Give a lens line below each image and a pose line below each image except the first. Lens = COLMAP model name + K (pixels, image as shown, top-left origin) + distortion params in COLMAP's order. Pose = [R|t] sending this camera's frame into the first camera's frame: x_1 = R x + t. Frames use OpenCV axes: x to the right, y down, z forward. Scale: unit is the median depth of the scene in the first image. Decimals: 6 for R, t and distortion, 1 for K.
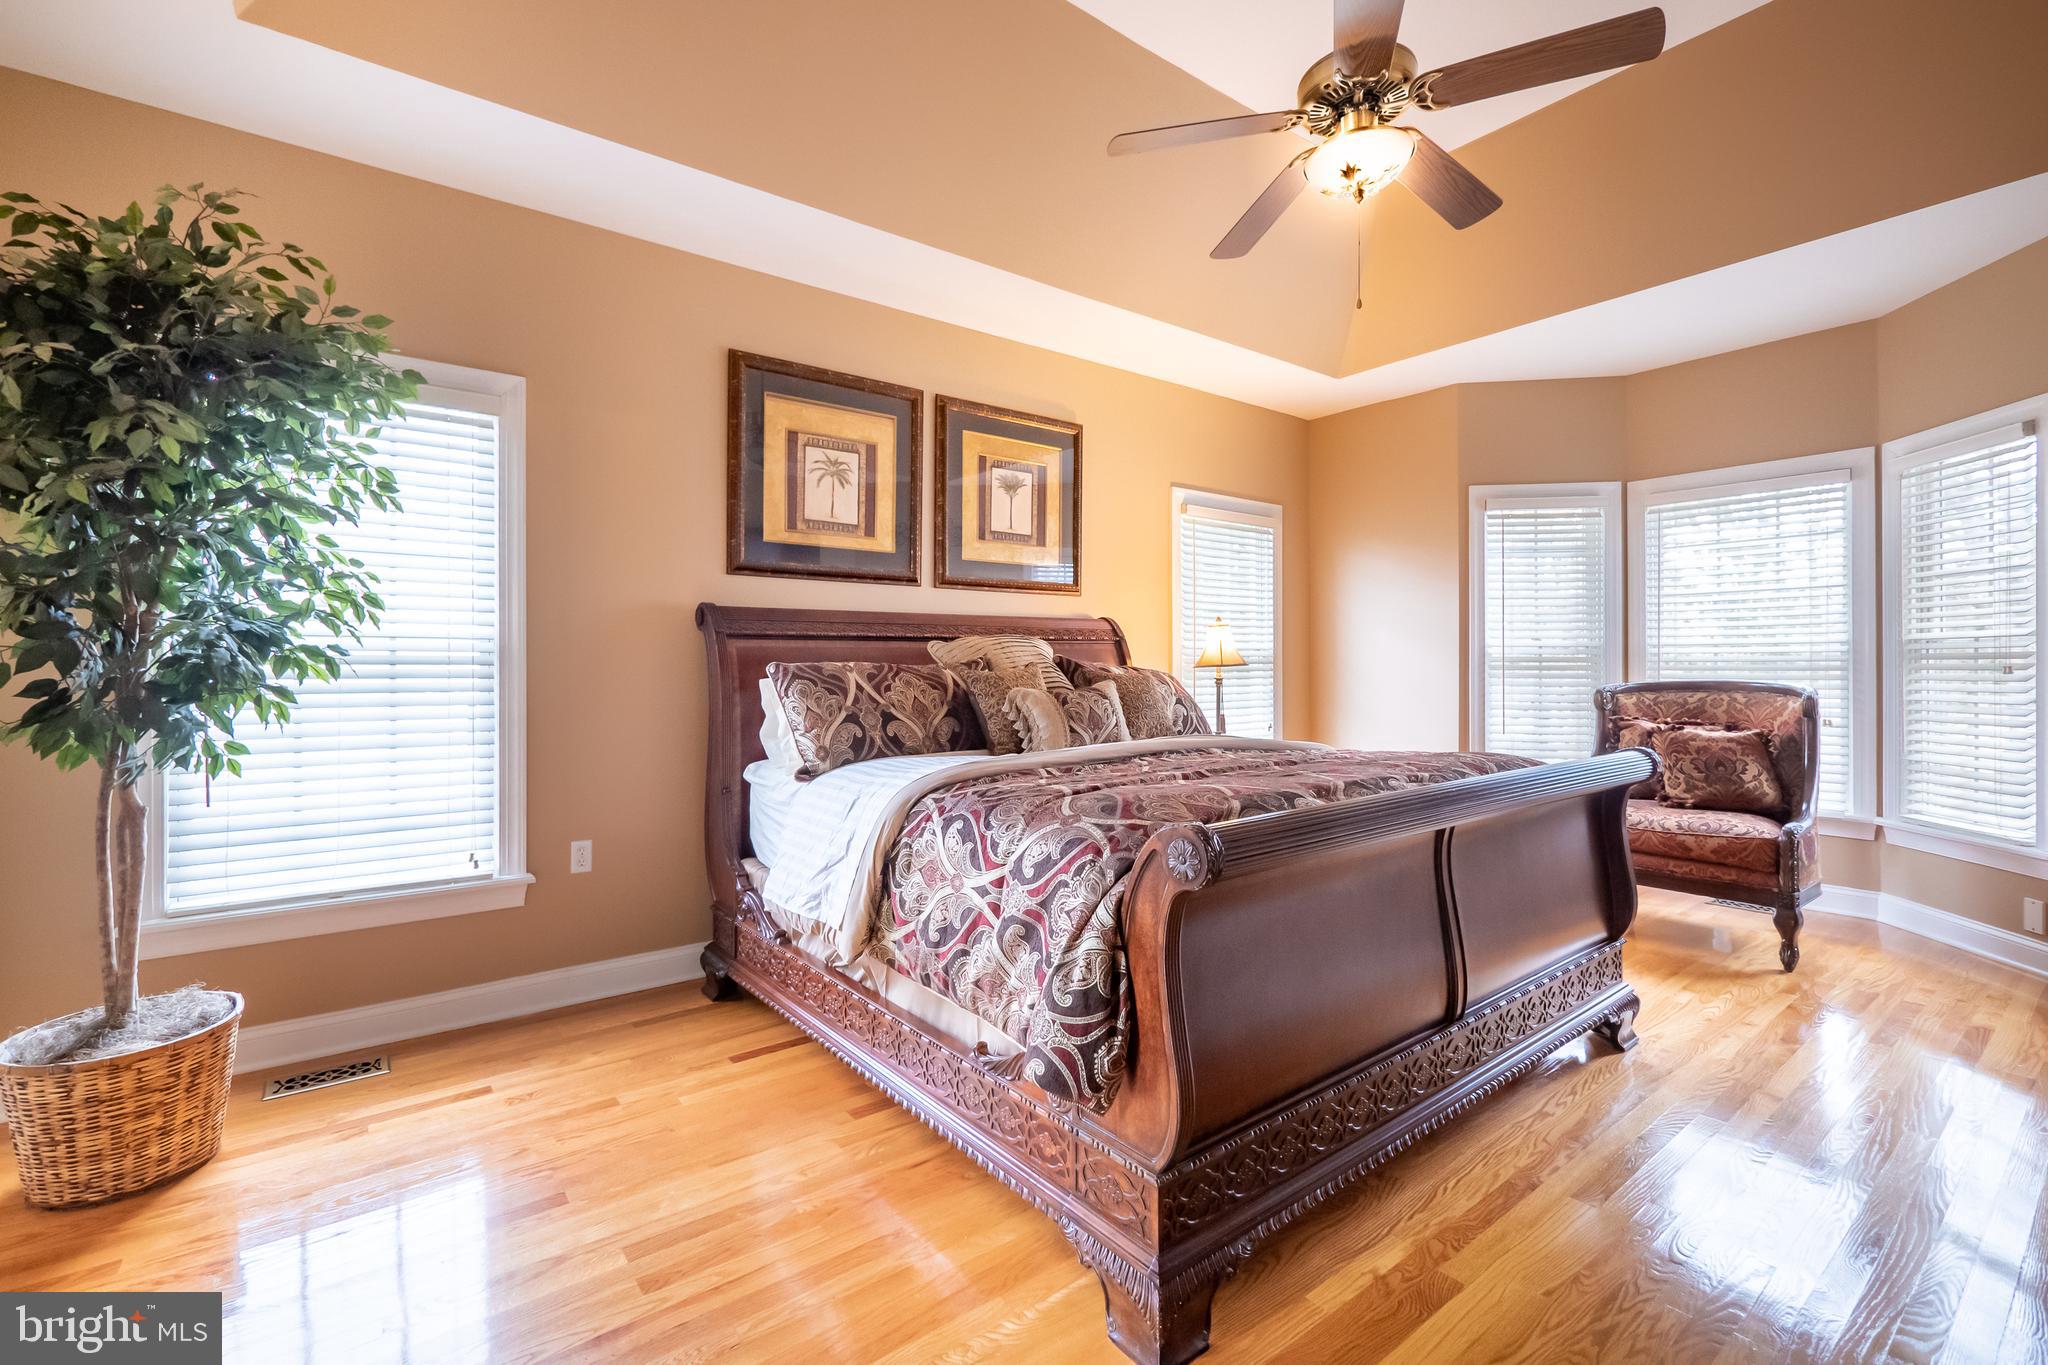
lens RADIAL K [[870.9, 0, 1016.9], [0, 870.9, 669.2], [0, 0, 1]] dist [-0.004837, -0.000266]
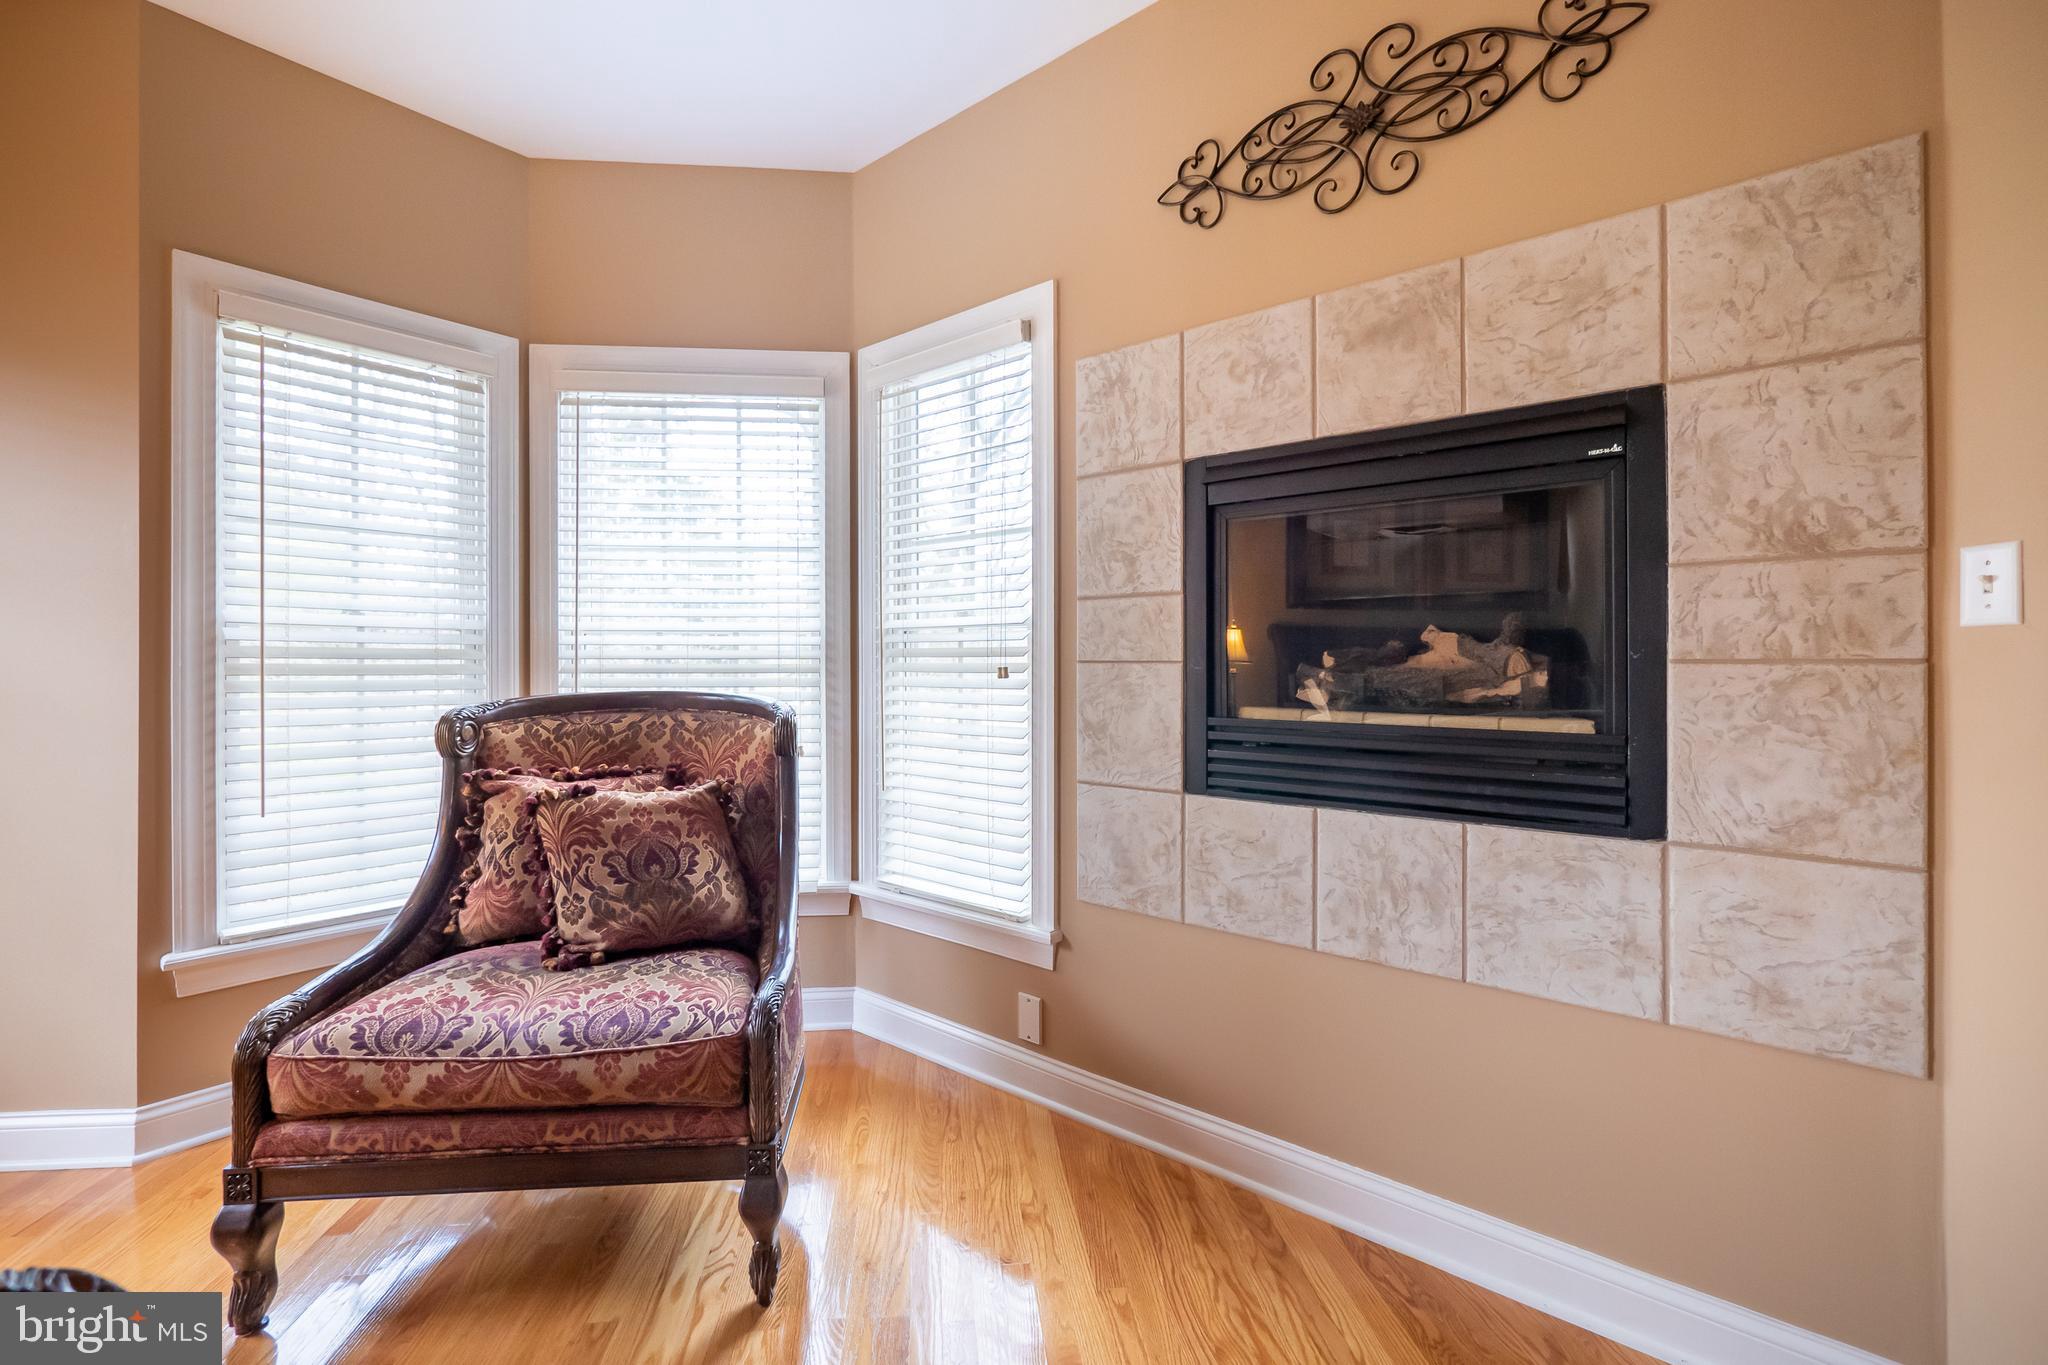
lens RADIAL K [[882.2, 0, 1018.5], [0, 882.2, 652.2], [0, 0, 1]] dist [-0.001124, 0.000130]
pose [[0.508429, 0.008068, 0.861066, 0.474884], [0.003082, 0.999933, -0.011189, -0.006645], [-0.861099, 0.008343, 0.508369, 0.553730]]
